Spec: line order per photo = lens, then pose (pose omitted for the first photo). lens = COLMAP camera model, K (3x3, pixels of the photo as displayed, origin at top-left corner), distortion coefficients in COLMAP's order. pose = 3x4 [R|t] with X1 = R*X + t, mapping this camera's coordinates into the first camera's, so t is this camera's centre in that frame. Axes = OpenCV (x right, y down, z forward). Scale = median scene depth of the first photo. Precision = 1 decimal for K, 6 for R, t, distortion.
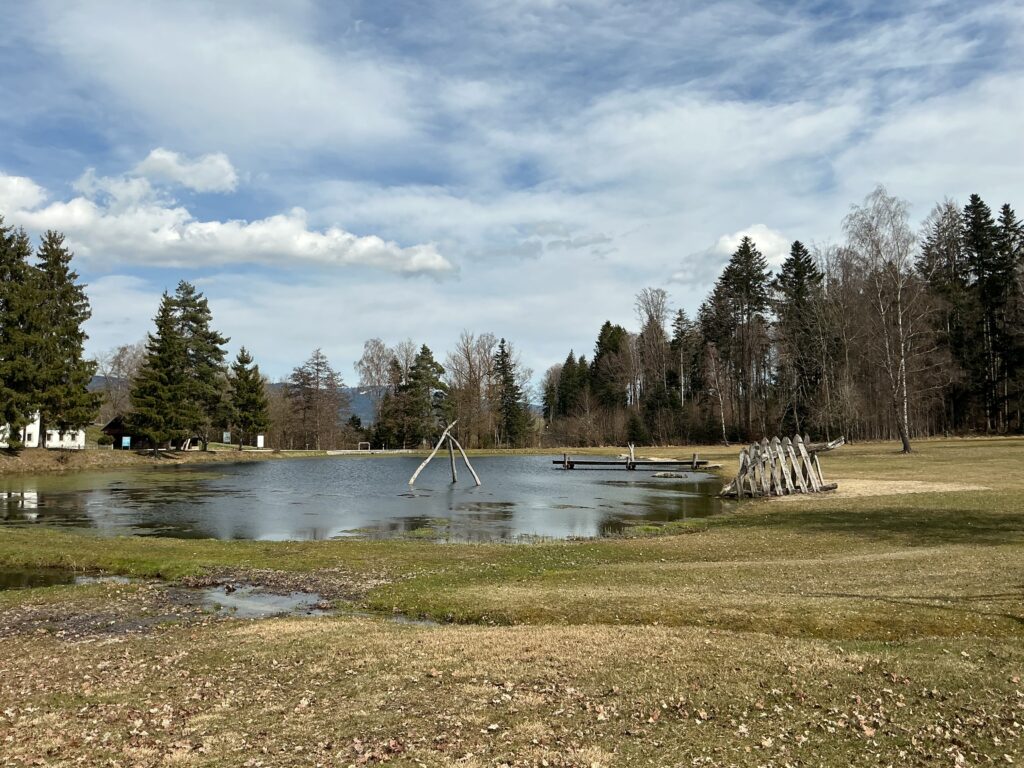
lens RADIAL K [[876.7, 0, 512.9], [0, 876.7, 383.9], [0, 0, 1]] dist [0.025289, -0.067587]
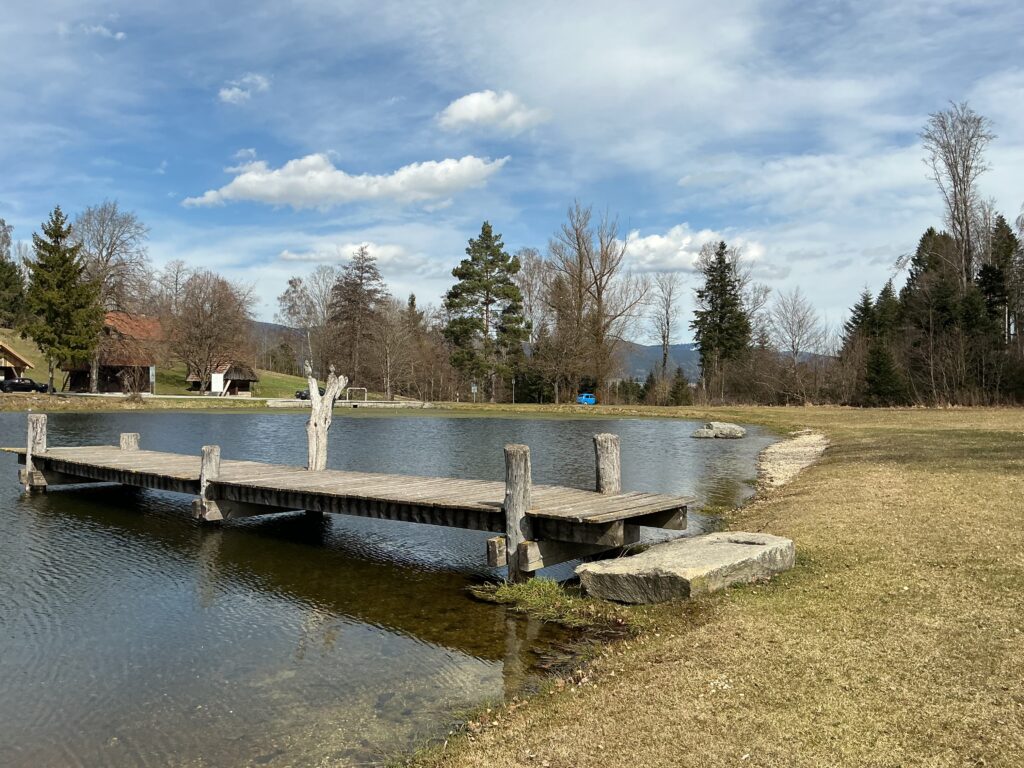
lens RADIAL K [[876.7, 0, 514.8], [0, 876.7, 384.0], [0, 0, 1]] dist [0.025289, -0.067587]
pose [[0.922860, 0.011995, -0.384949, 0.101147], [0.004621, 0.999098, 0.042210, 0.026651], [0.385109, -0.040733, 0.921972, 0.327904]]
